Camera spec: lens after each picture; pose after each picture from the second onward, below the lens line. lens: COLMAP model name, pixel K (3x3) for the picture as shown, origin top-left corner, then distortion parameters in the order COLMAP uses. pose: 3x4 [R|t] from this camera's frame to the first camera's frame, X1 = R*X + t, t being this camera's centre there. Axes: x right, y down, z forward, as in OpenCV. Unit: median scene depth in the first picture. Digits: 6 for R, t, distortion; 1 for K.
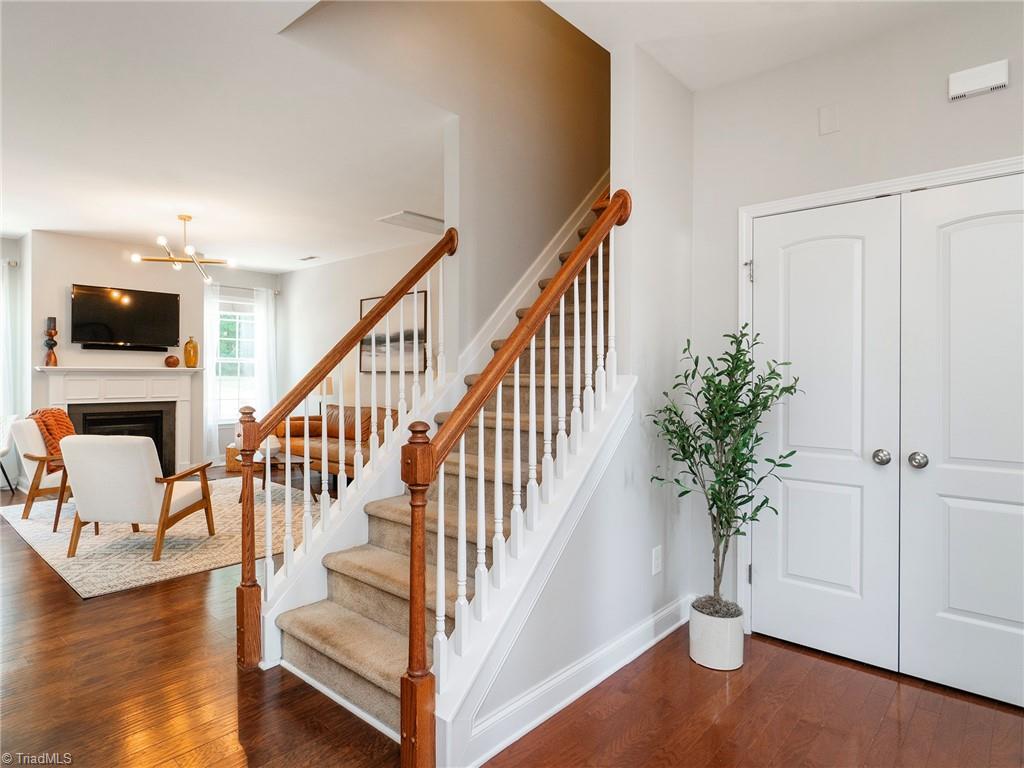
lens RADIAL K [[607.2, 0, 506.3], [0, 607.2, 378.2], [0, 0, 1]] dist [-0.018158, -0.000850]
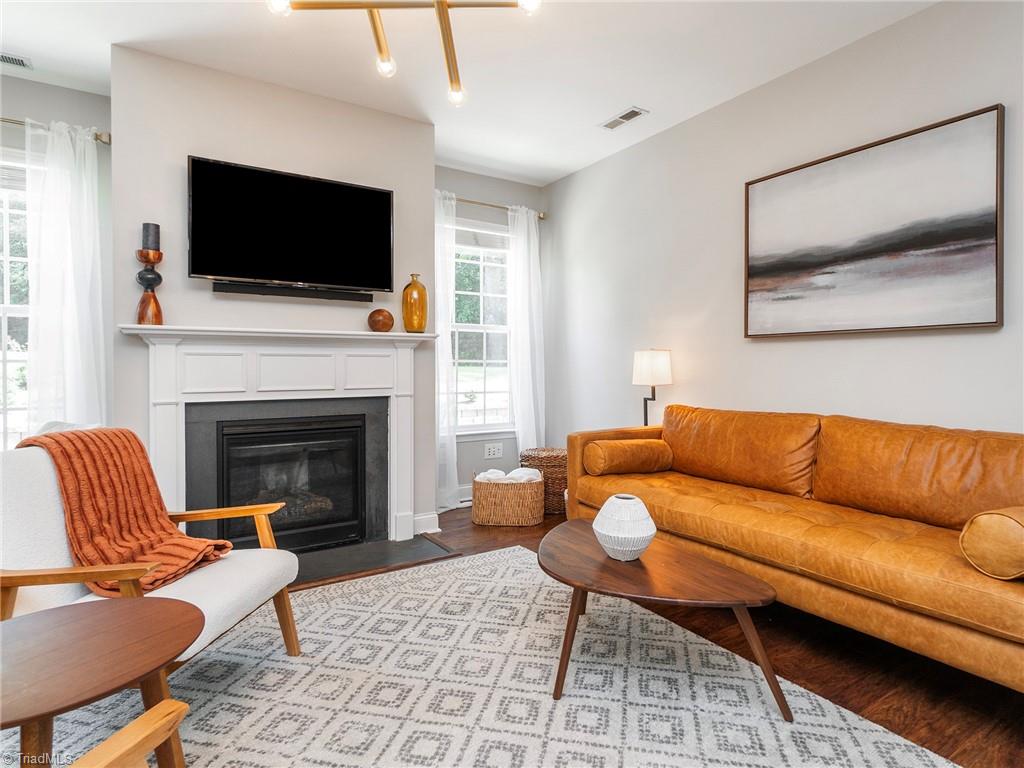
lens RADIAL K [[577.9, 0, 545.9], [0, 577.9, 373.6], [0, 0, 1]] dist [-0.002880, 0.000334]
pose [[0.970442, -0.002653, -0.241318, -0.293247], [0.004162, 0.999975, 0.005743, 0.015596], [0.241297, -0.006577, 0.970429, 0.546179]]
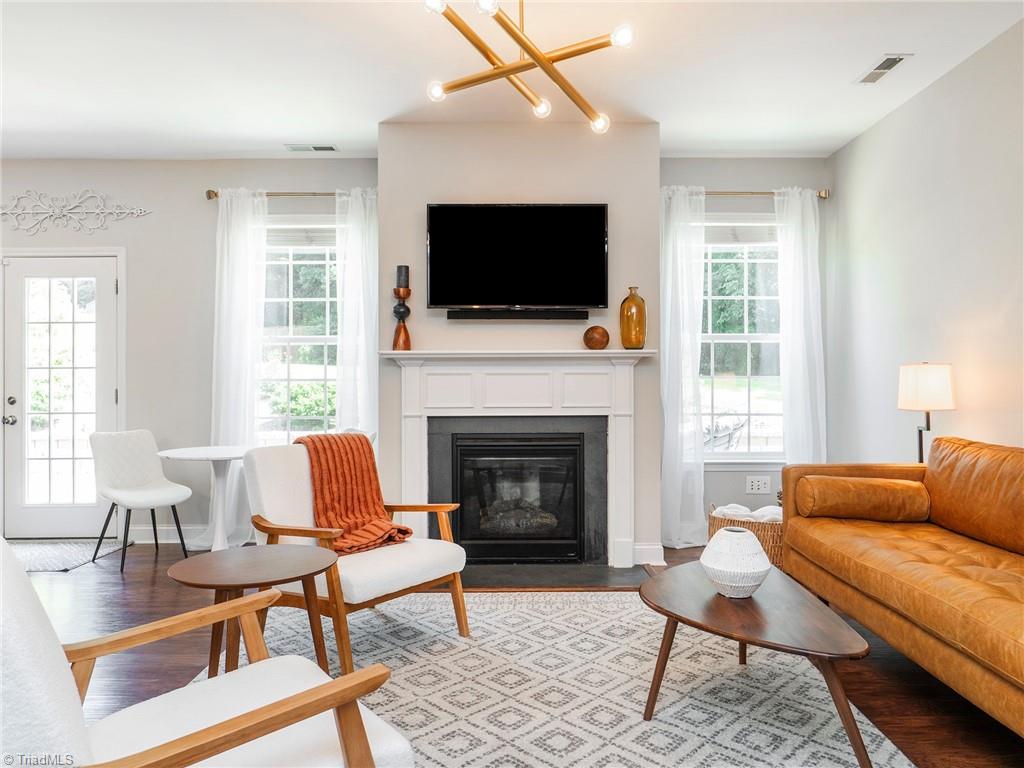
lens RADIAL K [[728.6, 0, 512.0], [0, 728.6, 381.2], [0, 0, 1]] dist [-0.003491, 0.002432]
pose [[0.669480, -0.004746, -0.742815, -0.143732], [0.001267, 0.999985, -0.005248, 0.011826], [0.742829, 0.002573, 0.669476, 0.532073]]
